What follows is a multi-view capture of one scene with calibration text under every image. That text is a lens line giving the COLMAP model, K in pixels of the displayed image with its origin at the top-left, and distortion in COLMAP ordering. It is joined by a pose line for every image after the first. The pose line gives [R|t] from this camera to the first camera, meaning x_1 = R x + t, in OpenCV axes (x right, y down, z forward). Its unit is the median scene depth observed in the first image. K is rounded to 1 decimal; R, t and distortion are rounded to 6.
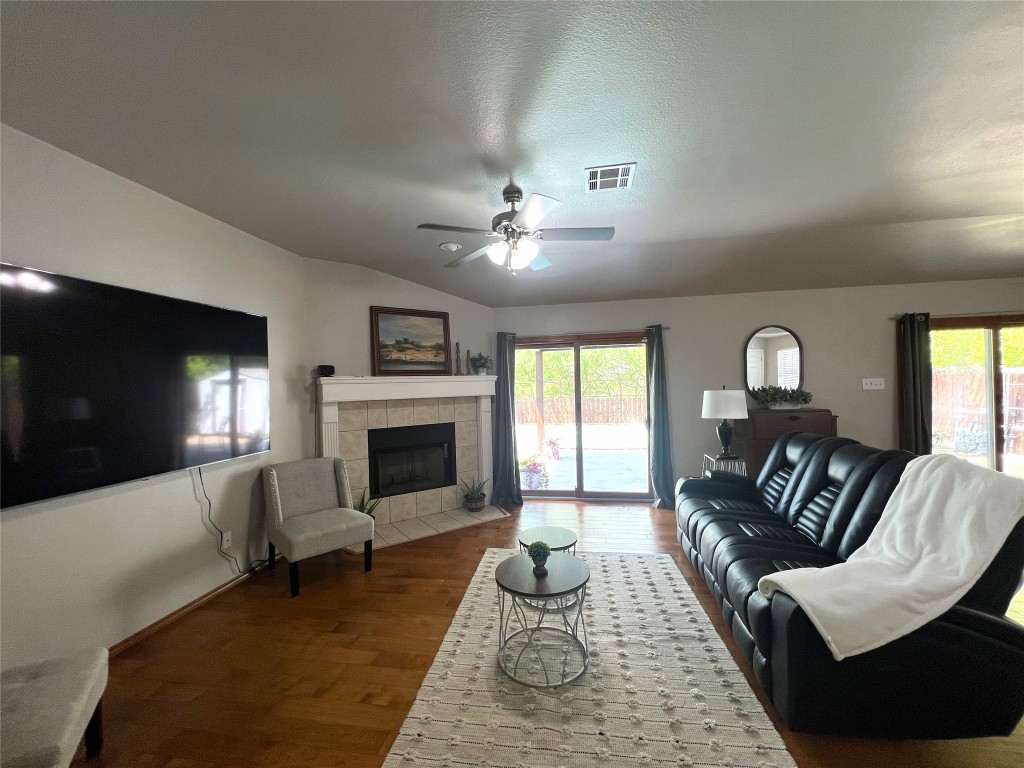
lens RADIAL K [[409.4, 0, 510.7], [0, 409.4, 389.3], [0, 0, 1]] dist [-0.001008, 0.000558]
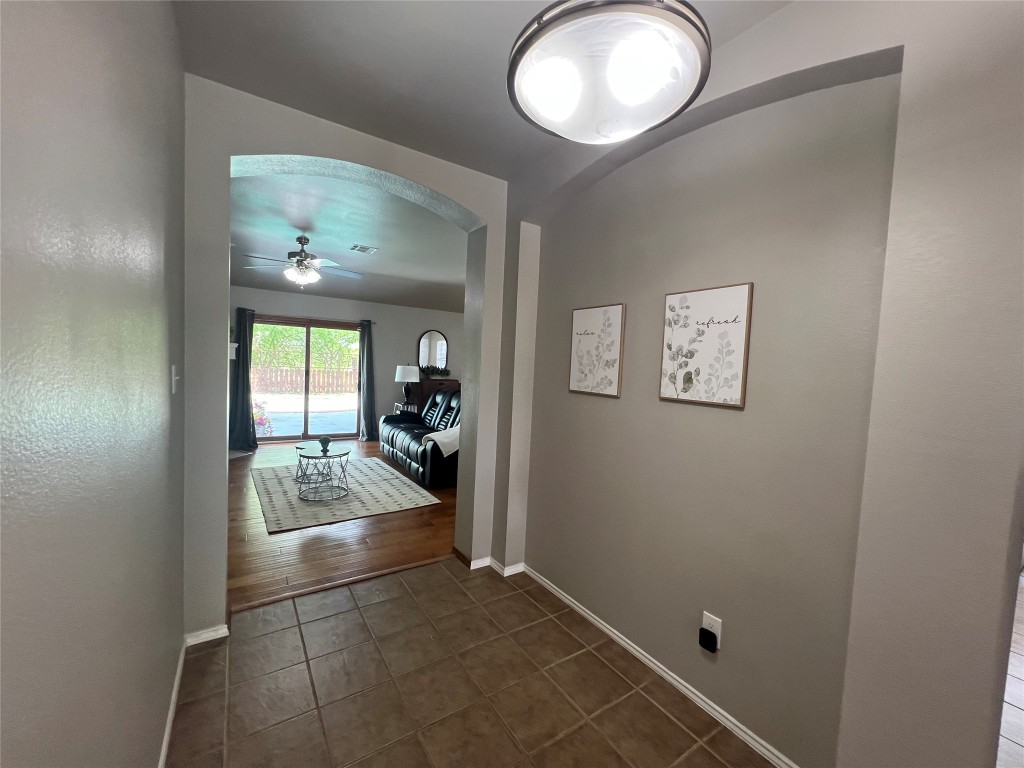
lens RADIAL K [[410.9, 0, 506.9], [0, 410.9, 387.5], [0, 0, 1]] dist [-0.002064, 0.000896]
pose [[0.734033, 0.021744, 0.678766, -0.382860], [-0.058914, 0.997758, 0.031747, 0.014531], [-0.676554, -0.063292, 0.733668, -0.620892]]
